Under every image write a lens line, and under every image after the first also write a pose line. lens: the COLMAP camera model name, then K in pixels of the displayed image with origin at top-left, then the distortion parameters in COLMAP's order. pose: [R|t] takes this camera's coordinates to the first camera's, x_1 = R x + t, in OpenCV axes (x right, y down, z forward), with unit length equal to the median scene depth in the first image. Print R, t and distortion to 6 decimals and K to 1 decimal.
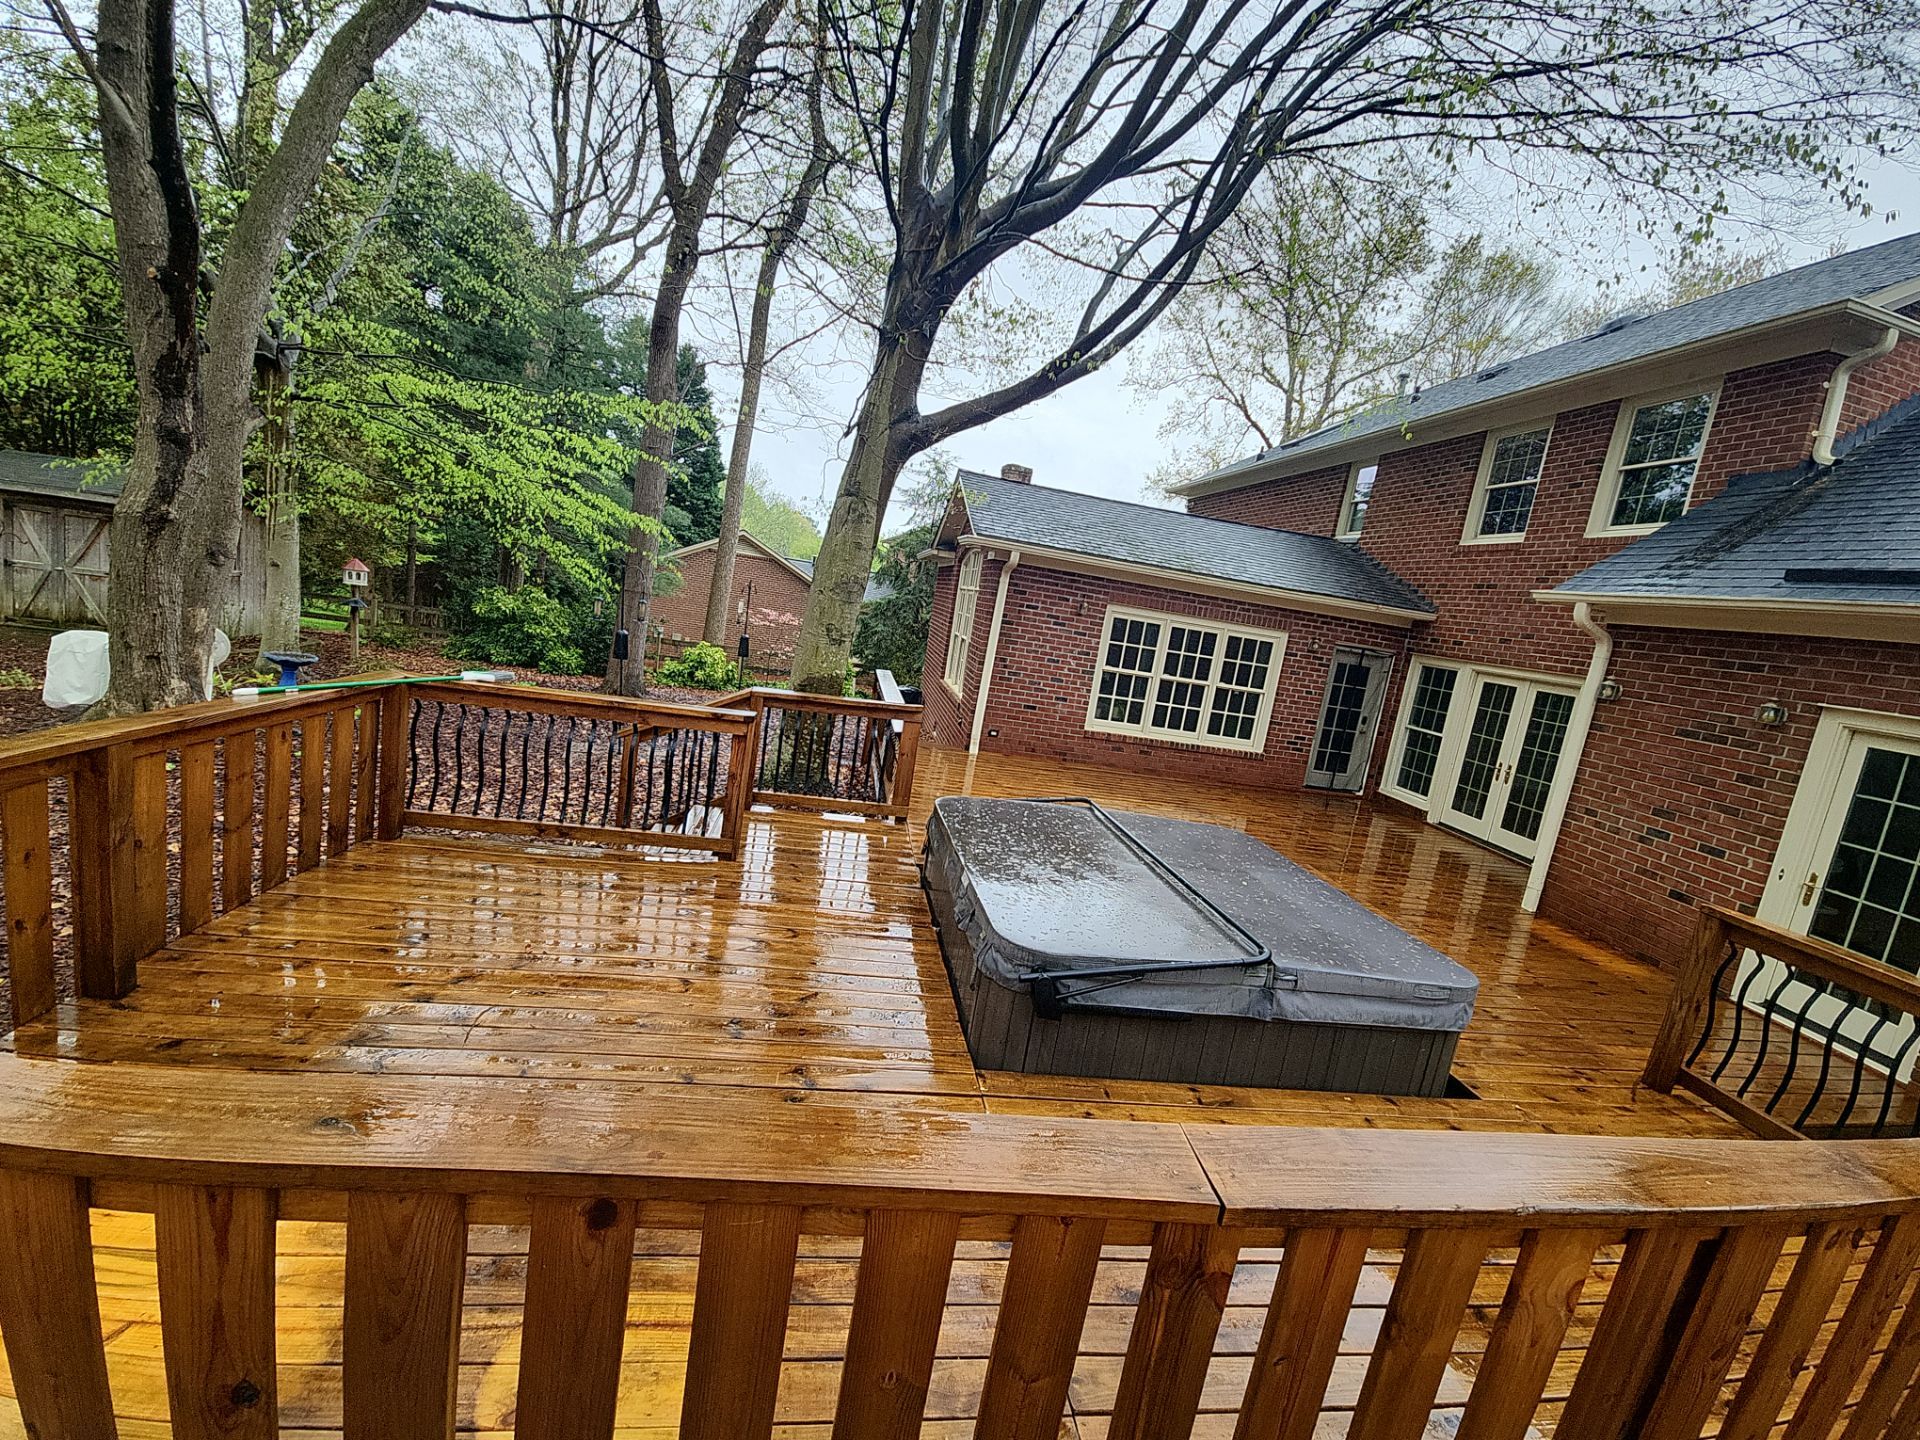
lens RADIAL K [[777.9, 0, 964.8], [0, 777.9, 694.8], [0, 0, 1]] dist [0.012730, -0.009790]
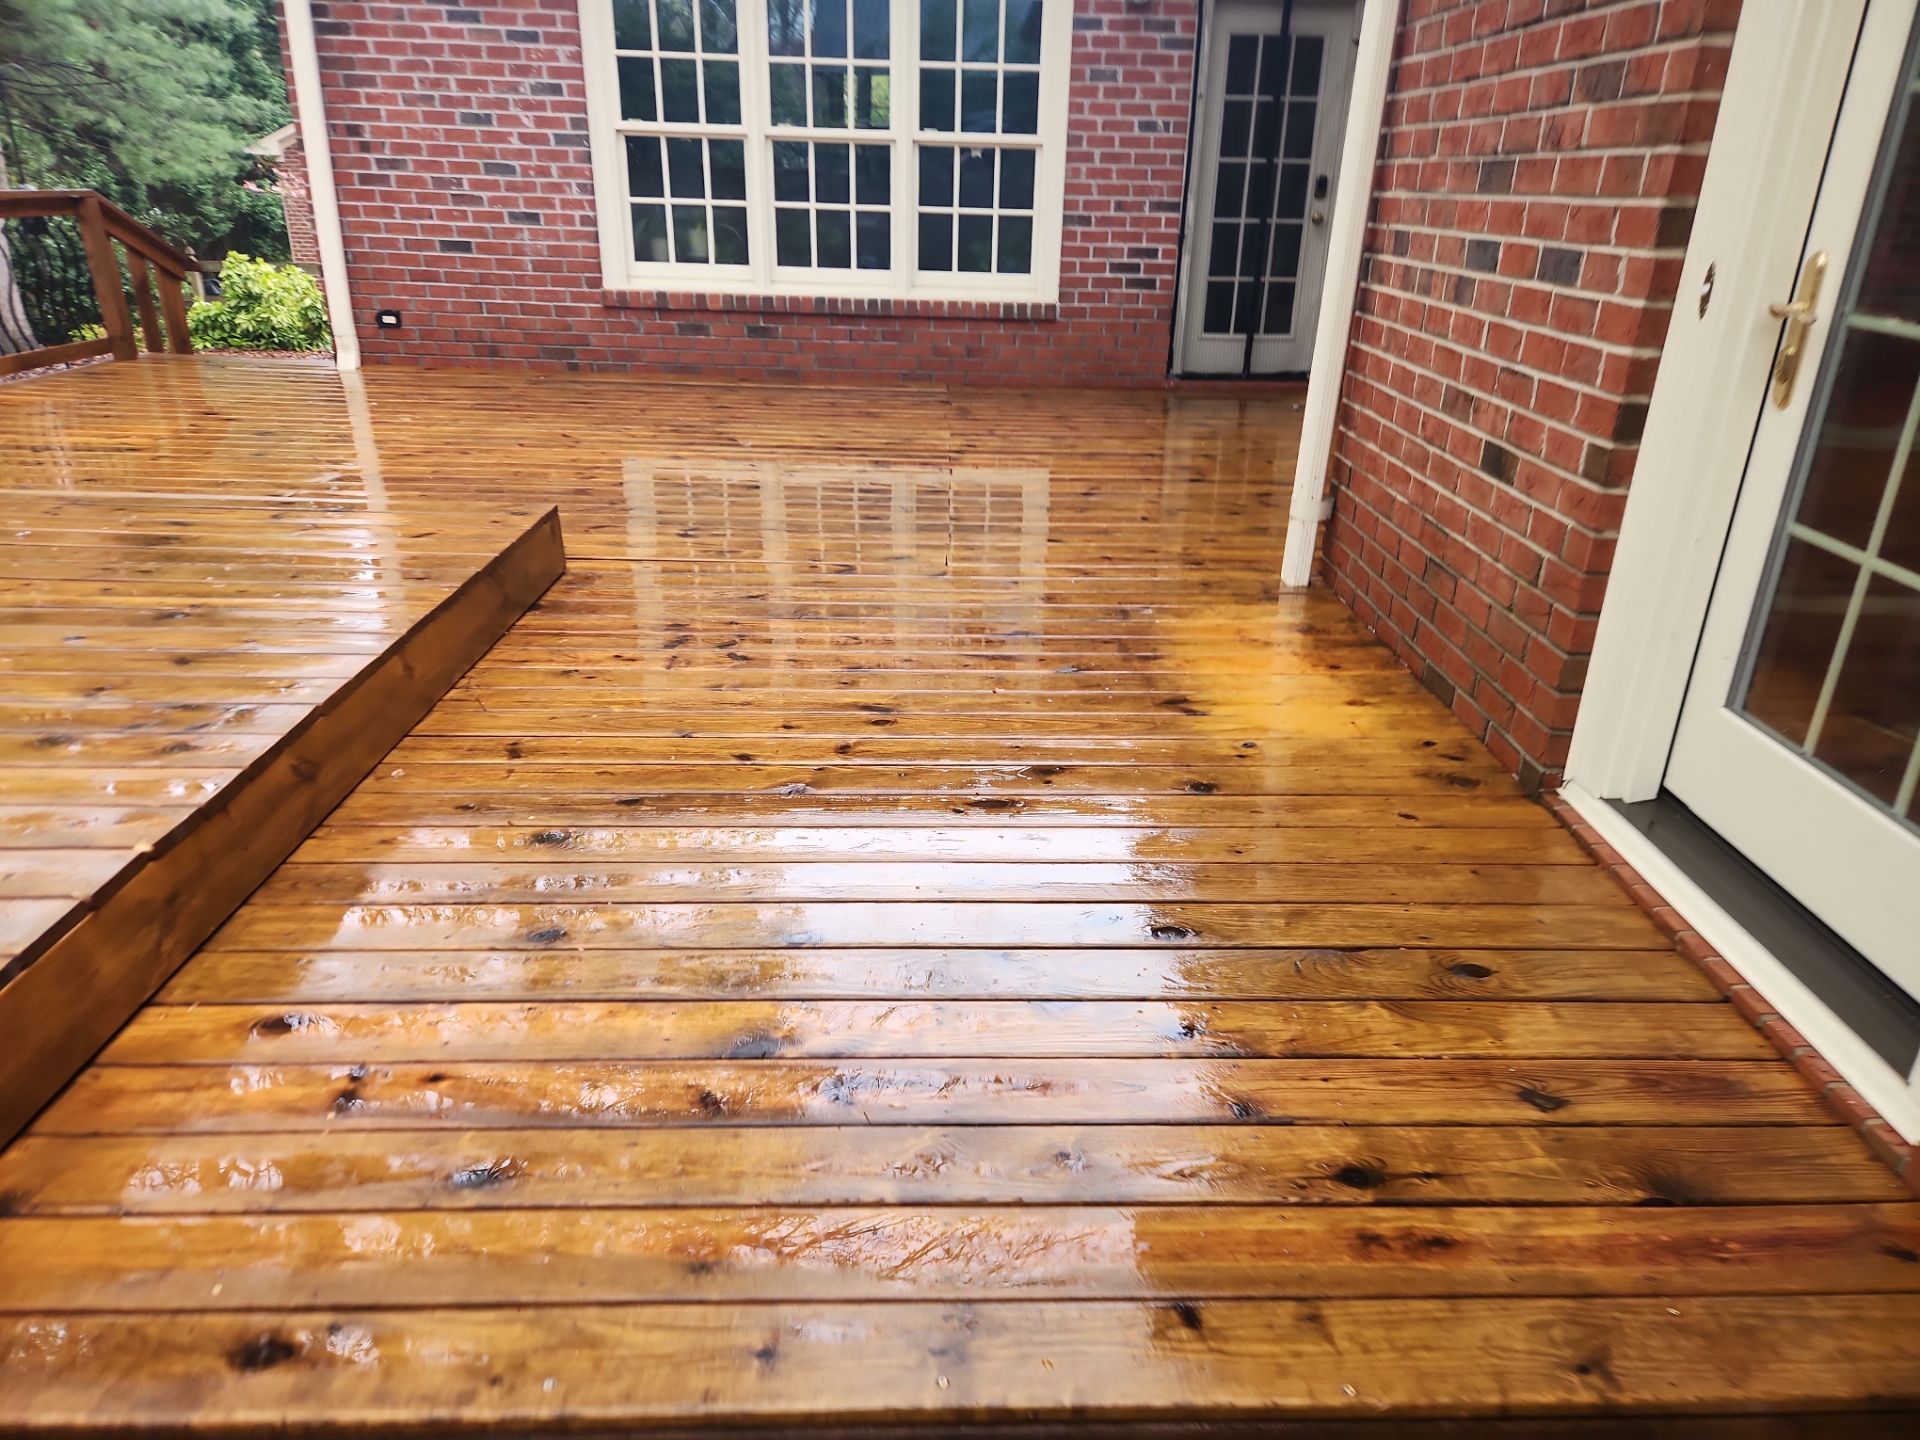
lens RADIAL K [[1294.8, 0, 960.0], [0, 1294.8, 720.0], [0, 0, 1]] dist [0.031465, -0.000029]
pose [[0.983371, -0.067466, -0.168609, 0.436627], [0.107952, 0.963754, 0.243976, 0.115703], [0.146037, -0.258121, 0.955011, 0.272457]]
